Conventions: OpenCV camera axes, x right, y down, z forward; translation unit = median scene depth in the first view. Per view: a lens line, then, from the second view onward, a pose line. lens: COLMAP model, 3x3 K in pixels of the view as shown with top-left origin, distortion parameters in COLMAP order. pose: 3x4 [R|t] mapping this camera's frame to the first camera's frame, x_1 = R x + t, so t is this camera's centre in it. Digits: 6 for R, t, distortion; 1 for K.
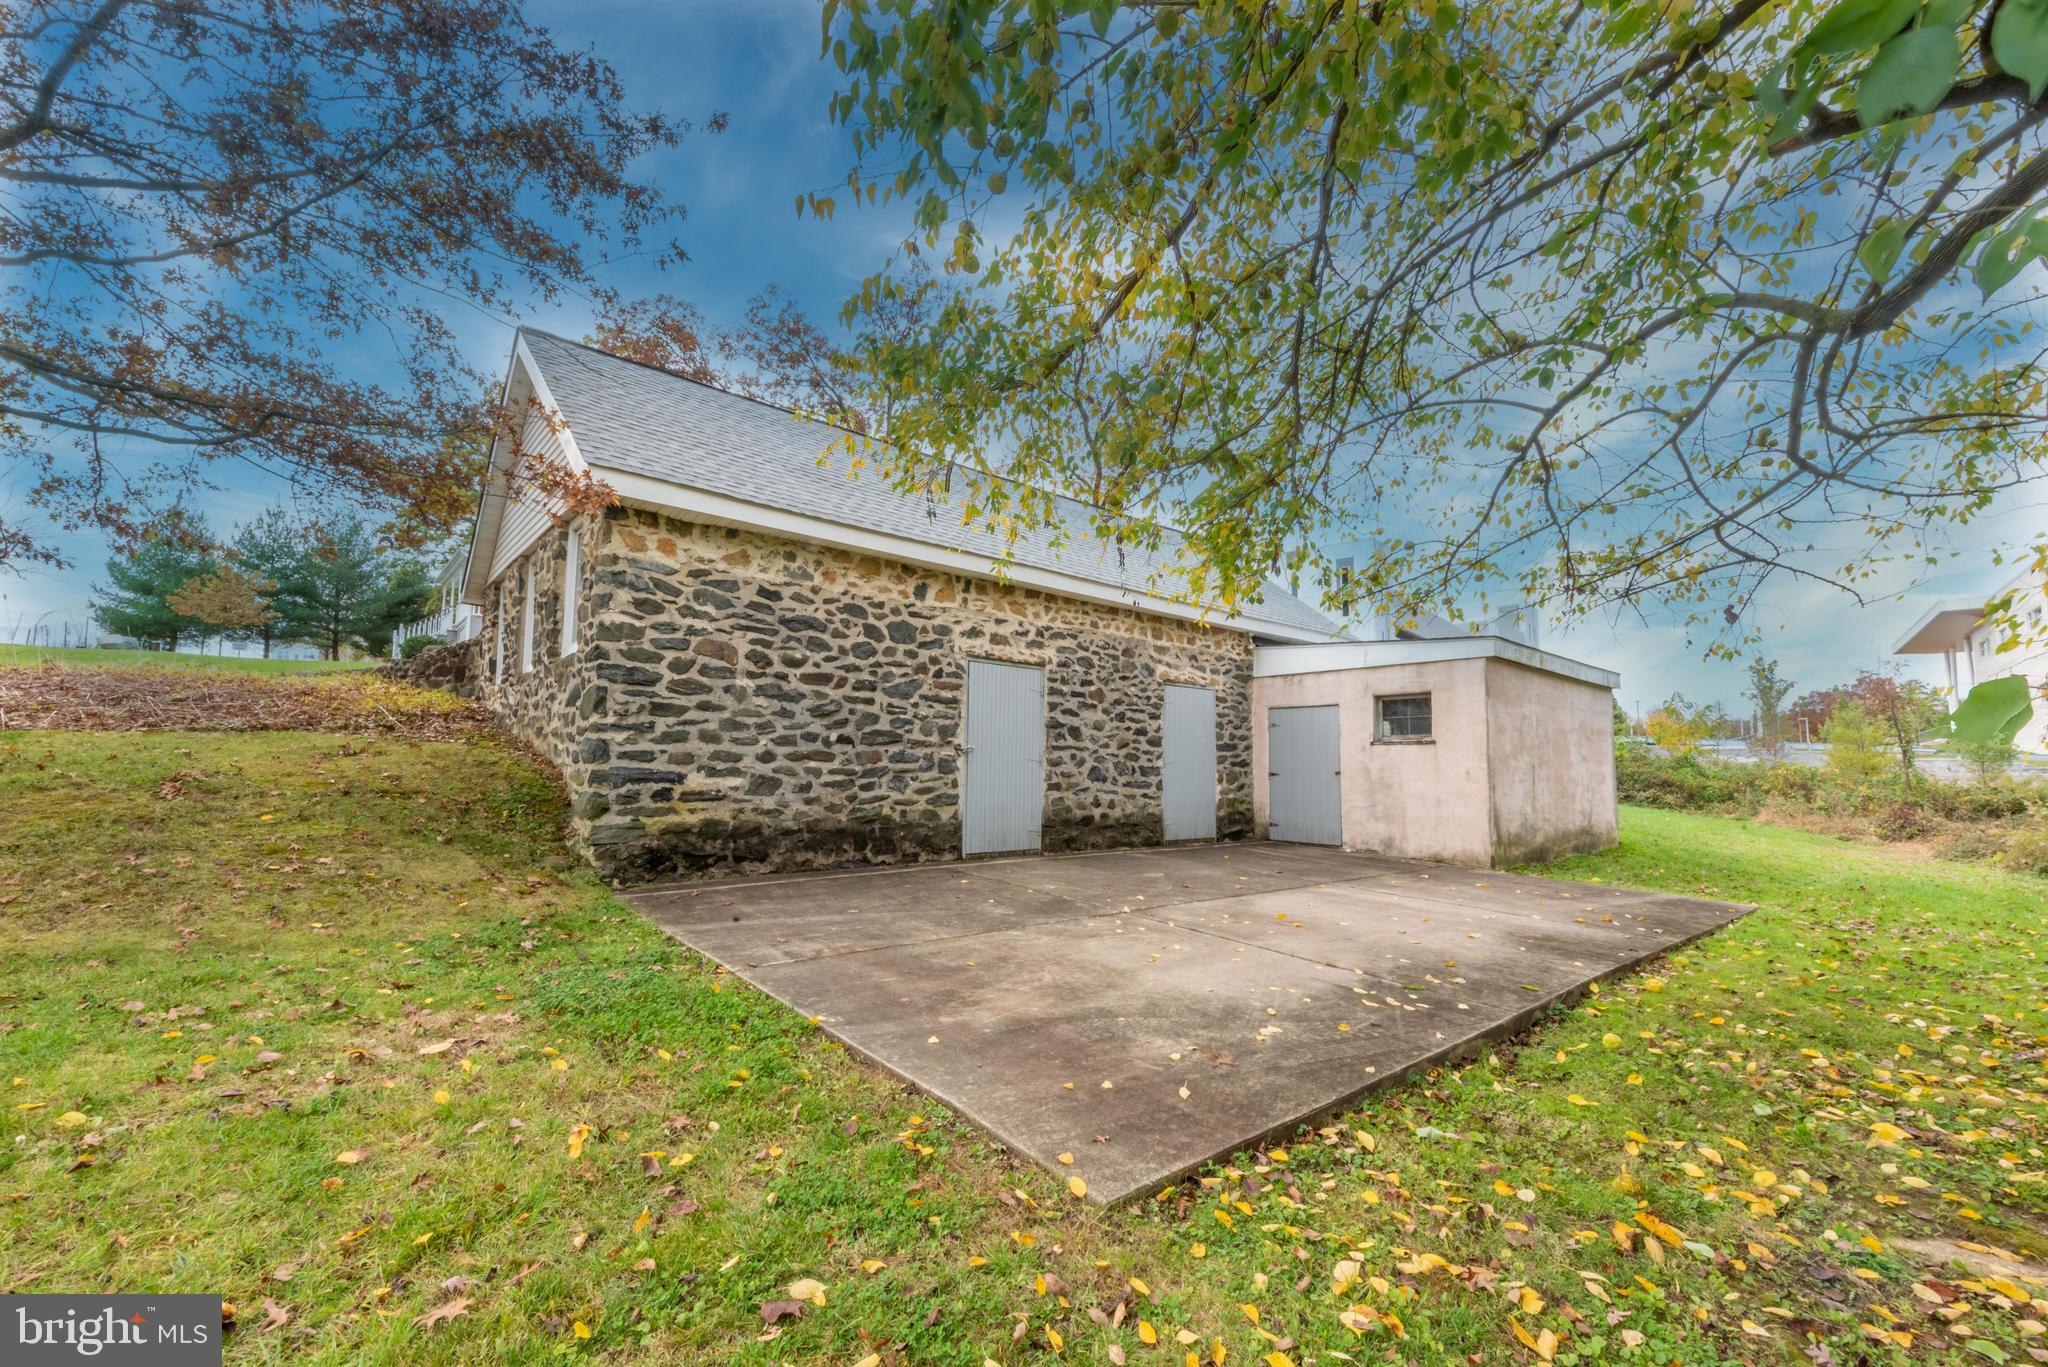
lens RADIAL K [[846.9, 0, 1025.3], [0, 846.9, 685.5], [0, 0, 1]] dist [0.010273, -0.003095]
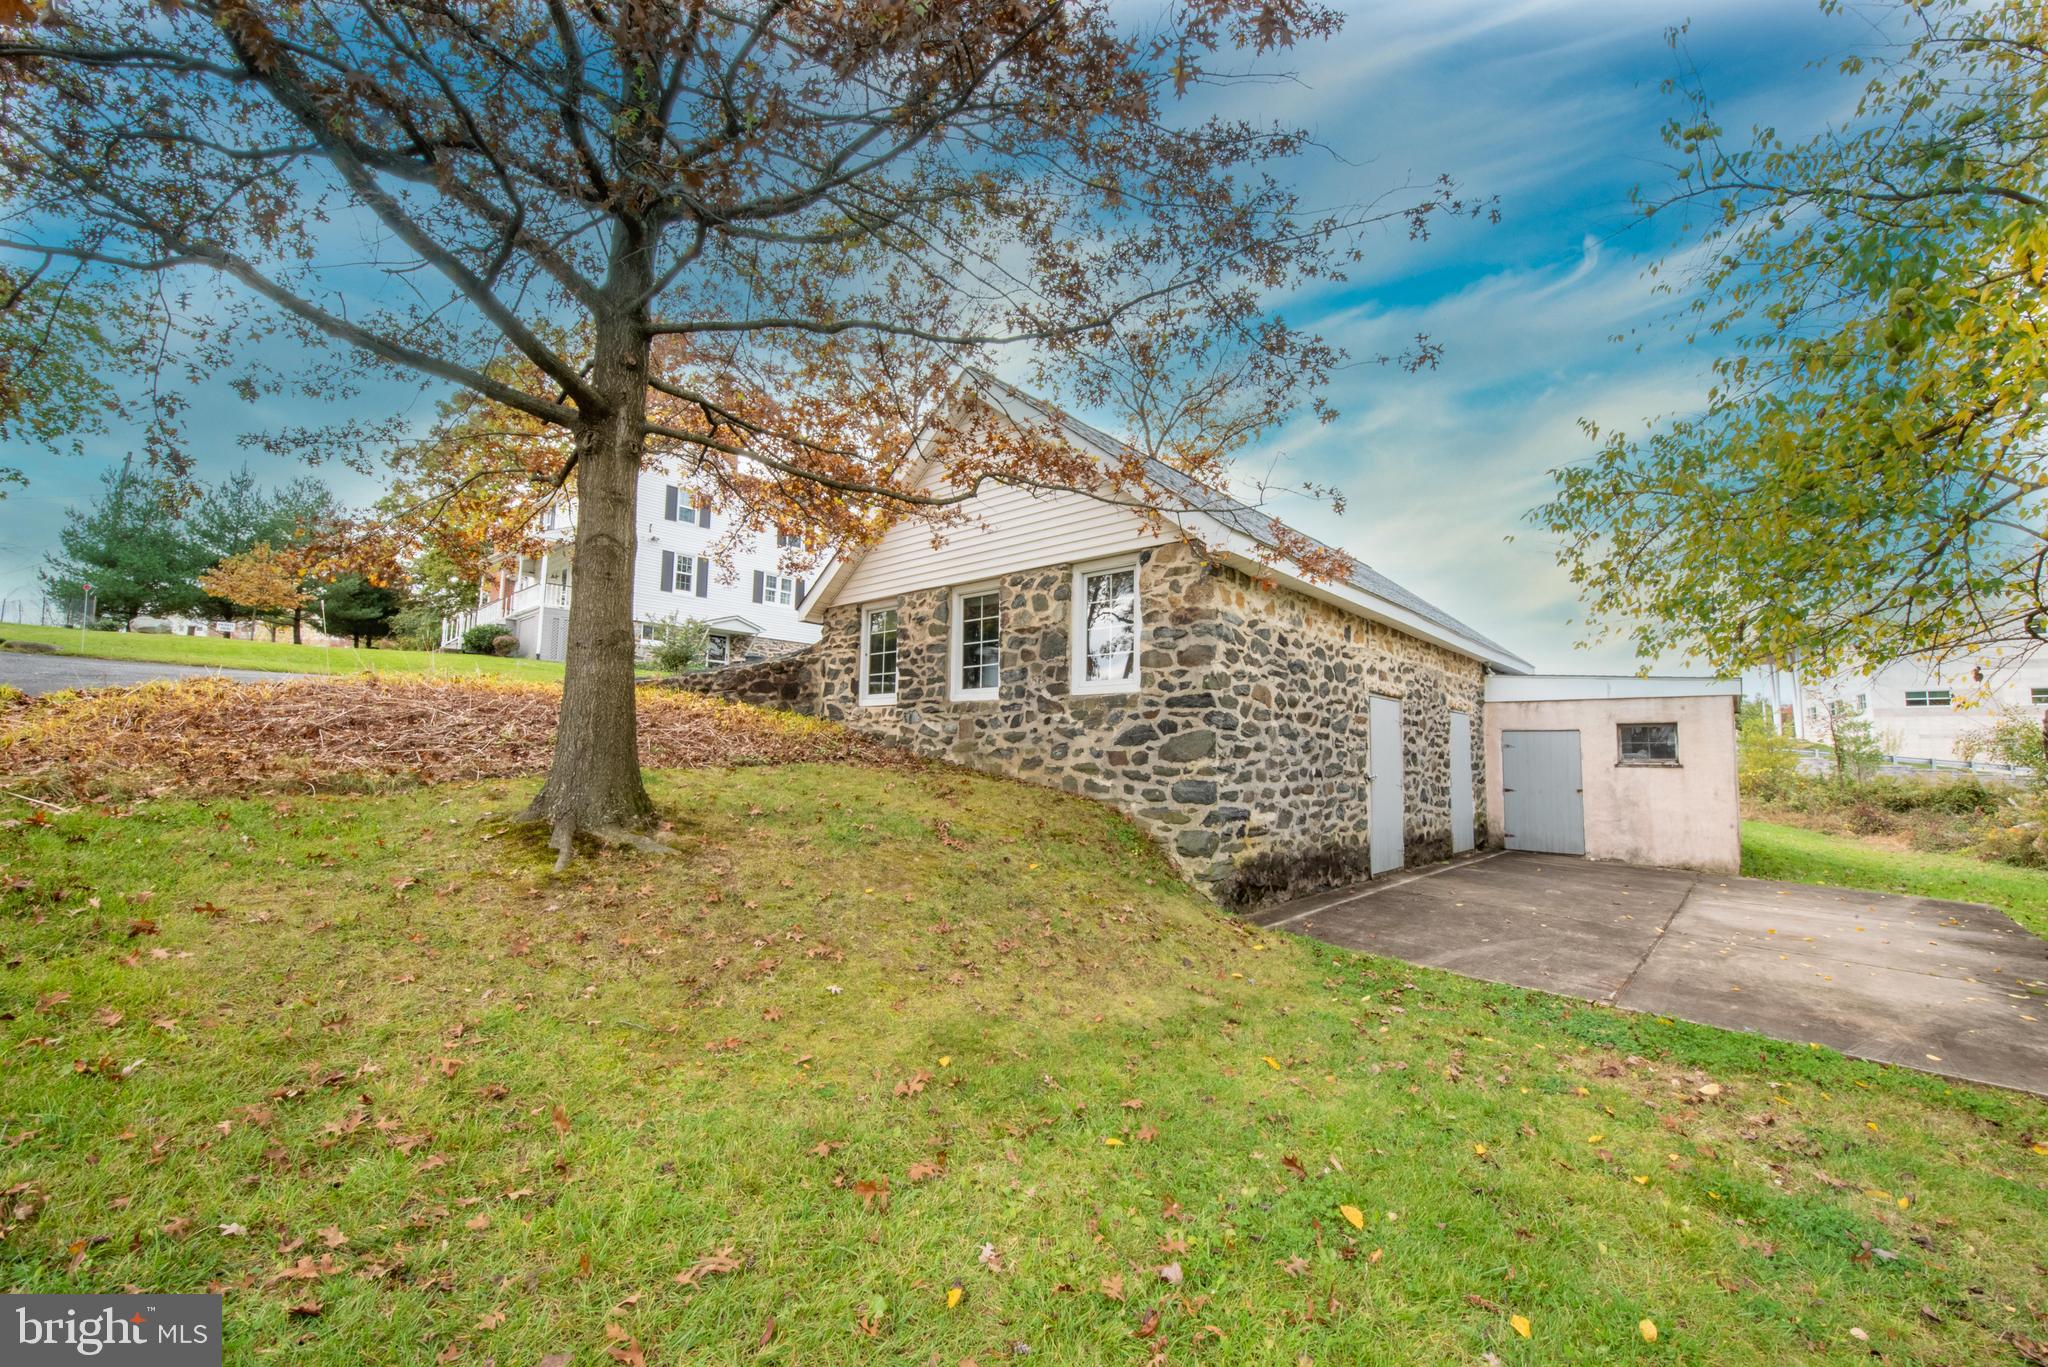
lens RADIAL K [[846.9, 0, 1014.9], [0, 846.9, 677.6], [0, 0, 1]] dist [0.010273, -0.003095]
pose [[0.990347, 0.017124, 0.137546, -0.725724], [-0.018656, 0.999777, 0.009855, -0.060134], [-0.137346, -0.012326, 0.990446, -0.019684]]
